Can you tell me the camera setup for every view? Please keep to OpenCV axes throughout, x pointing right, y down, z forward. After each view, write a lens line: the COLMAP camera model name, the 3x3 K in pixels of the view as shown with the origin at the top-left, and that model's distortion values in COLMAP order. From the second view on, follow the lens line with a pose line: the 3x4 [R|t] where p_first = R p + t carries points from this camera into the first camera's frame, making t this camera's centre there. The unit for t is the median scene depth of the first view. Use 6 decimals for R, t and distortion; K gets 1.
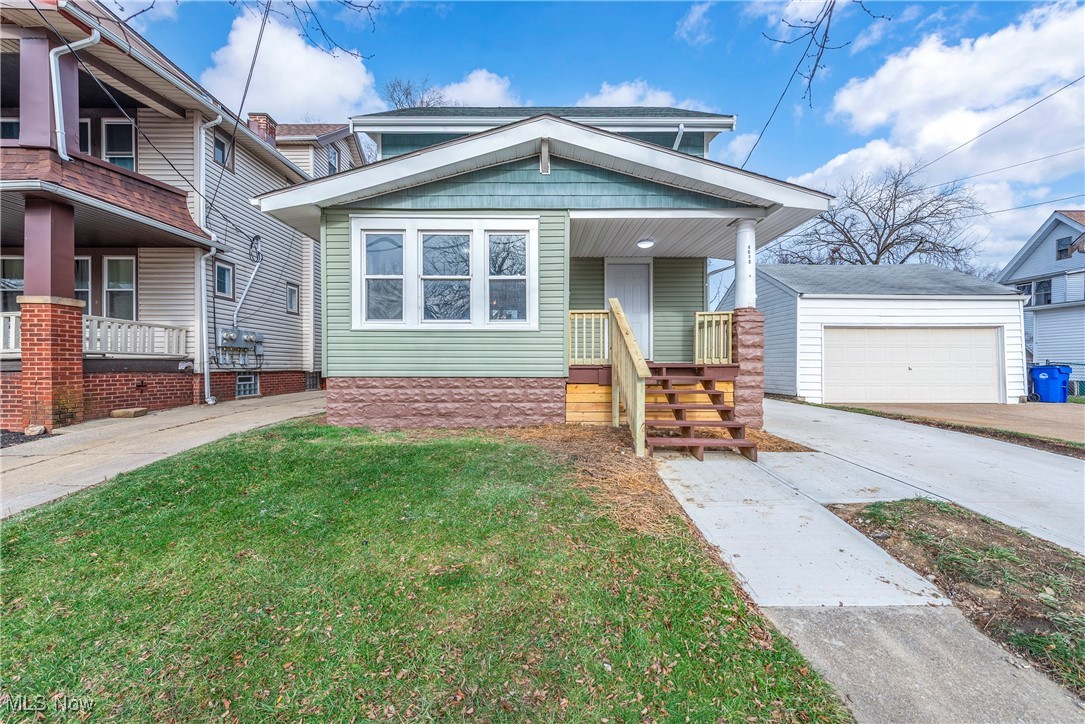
lens RADIAL K [[427.8, 0, 539.6], [0, 427.8, 365.2], [0, 0, 1]] dist [0.015147, -0.004452]
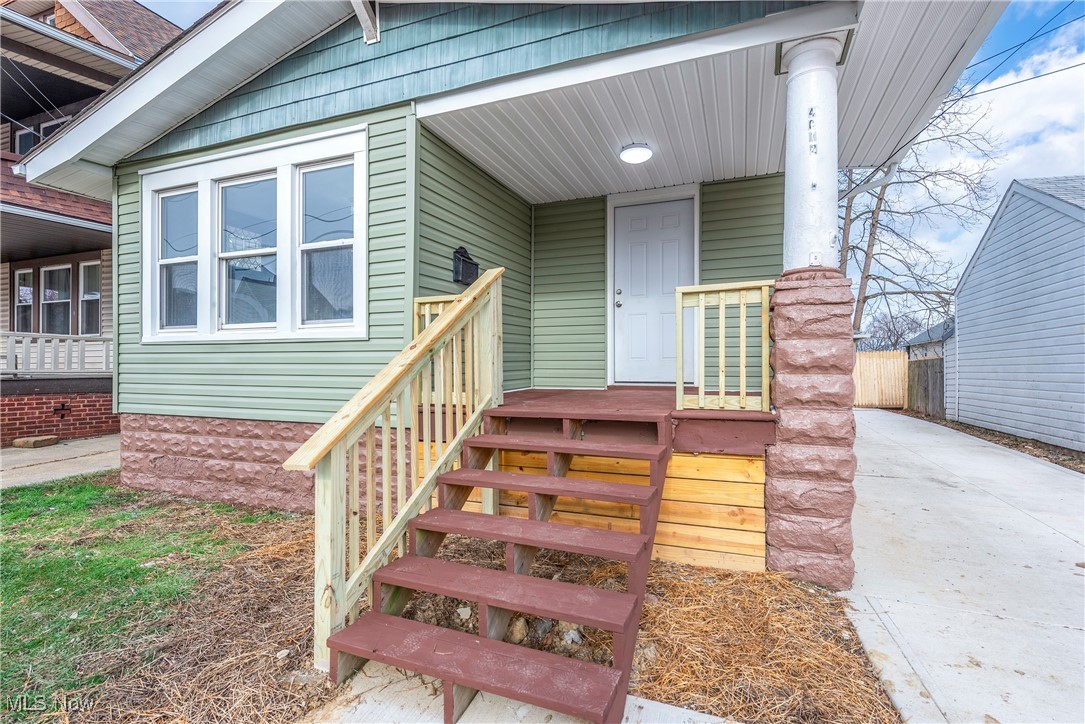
lens RADIAL K [[535.2, 0, 526.8], [0, 535.2, 365.6], [0, 0, 1]] dist [0.006130, 0.000164]
pose [[0.925727, -0.001728, -0.378187, 0.429033], [-0.000072, 0.999989, -0.004745, -0.043523], [0.378191, 0.004420, 0.925717, 0.451683]]
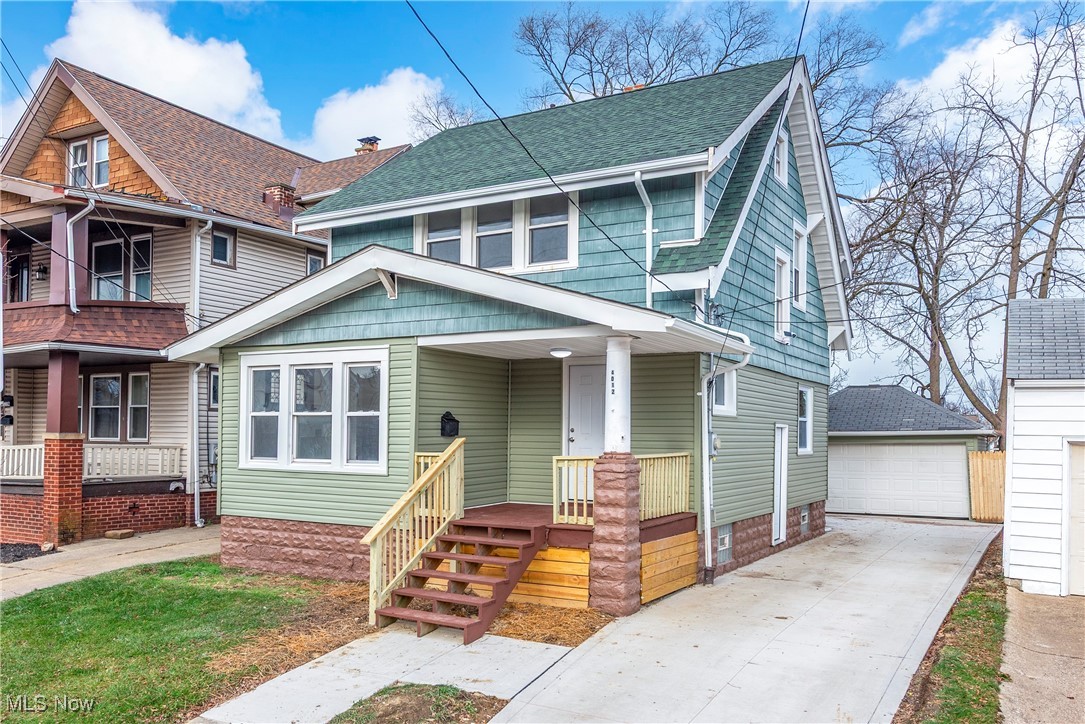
lens RADIAL K [[844.4, 0, 487.0], [0, 844.4, 420.6], [0, 0, 1]] dist [0.020902, 0.000337]
pose [[0.857882, -0.003258, -0.513836, 1.052155], [-0.010471, 0.999661, -0.023821, -0.151118], [0.513740, 0.025816, 0.857558, -0.380806]]
